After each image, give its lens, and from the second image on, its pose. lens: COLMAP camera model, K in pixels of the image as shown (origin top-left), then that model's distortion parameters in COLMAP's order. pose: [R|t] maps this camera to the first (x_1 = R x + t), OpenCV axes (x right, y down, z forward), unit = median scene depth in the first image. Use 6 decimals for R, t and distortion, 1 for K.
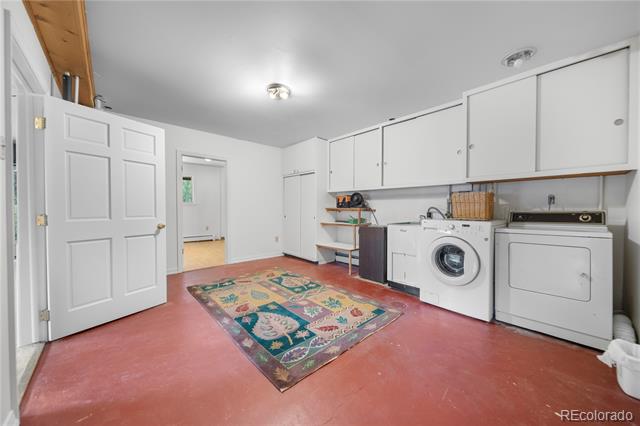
lens RADIAL K [[222.9, 0, 320.0], [0, 222.9, 213.0], [0, 0, 1]] dist [-0.000088, -0.001975]
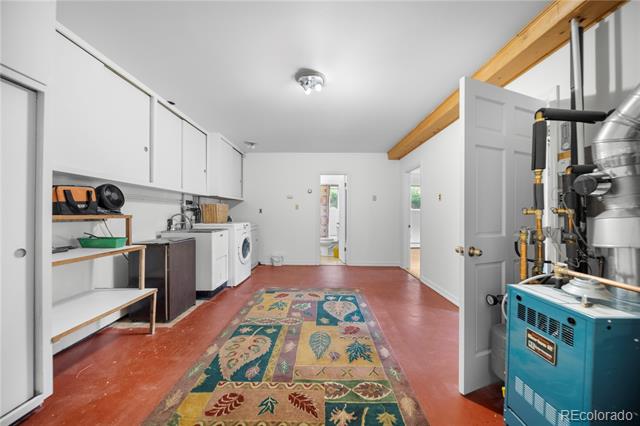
lens RADIAL K [[222.9, 0, 320.0], [0, 222.9, 213.0], [0, 0, 1]] dist [-0.000088, -0.001975]
pose [[-0.726425, -0.001573, 0.687244, -0.727216], [0.006492, 0.999937, 0.009151, -0.039665], [-0.687215, 0.011109, -0.726369, 1.453250]]
